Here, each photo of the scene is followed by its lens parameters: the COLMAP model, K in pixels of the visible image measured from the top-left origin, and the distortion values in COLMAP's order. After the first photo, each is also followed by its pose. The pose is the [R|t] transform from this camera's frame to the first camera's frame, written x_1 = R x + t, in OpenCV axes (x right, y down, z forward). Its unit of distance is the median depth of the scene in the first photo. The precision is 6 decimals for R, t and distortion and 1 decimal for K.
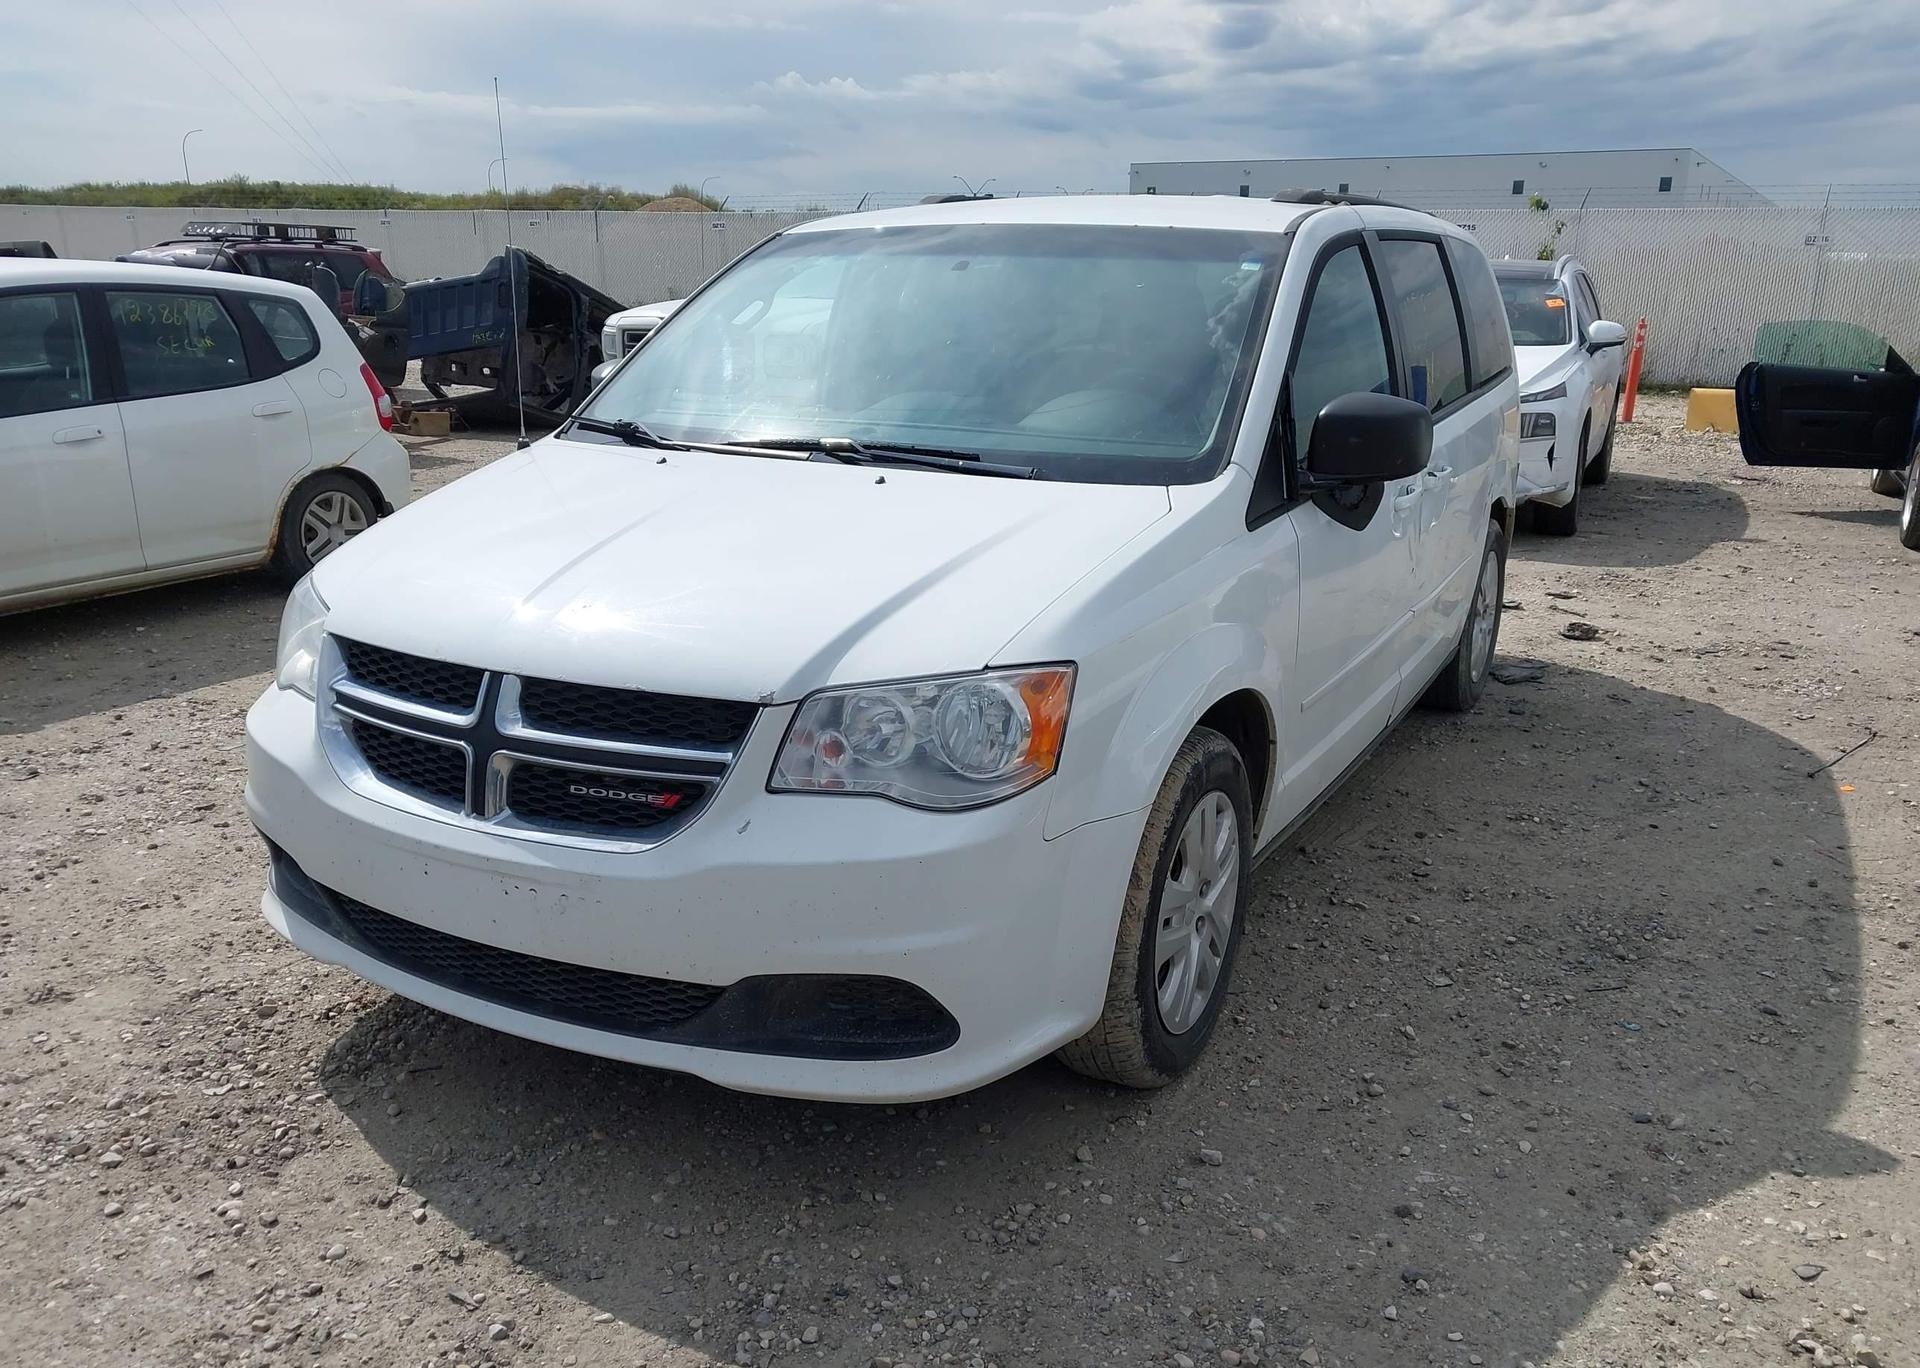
lens RADIAL K [[1554.1, 0, 956.7], [0, 1554.1, 690.0], [0, 0, 1]] dist [0.011791, 0.002680]
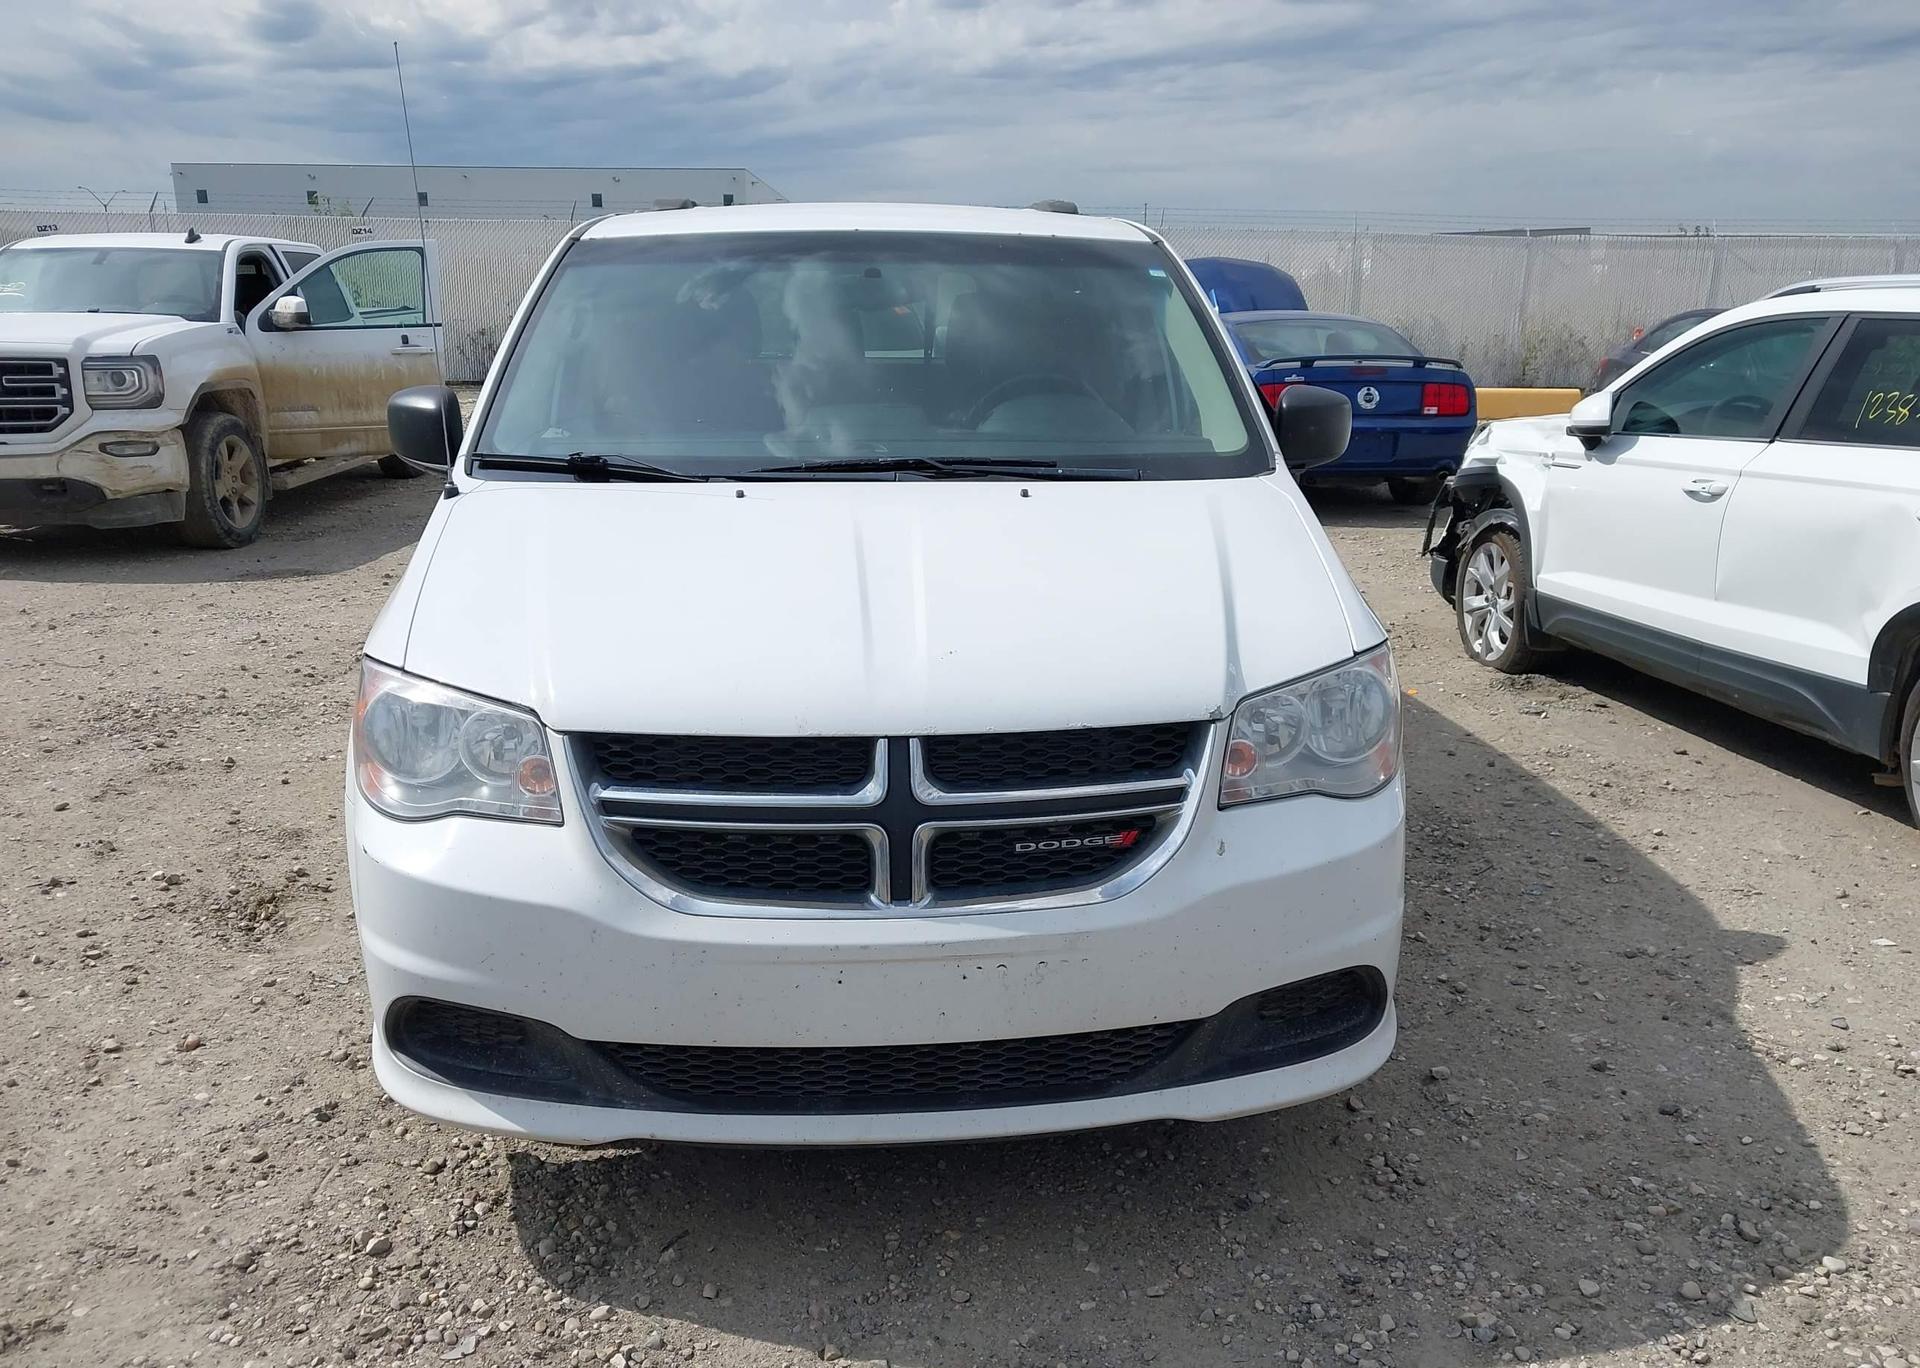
lens RADIAL K [[1584.3, 0, 960.0], [0, 1584.3, 684.0], [0, 0, 1]] dist [0.033858, -0.008743]
pose [[0.847370, -0.136251, 0.513225, -0.500035], [0.144552, 0.989207, 0.023950, -0.038913], [-0.510950, 0.053893, 0.857920, 0.151394]]
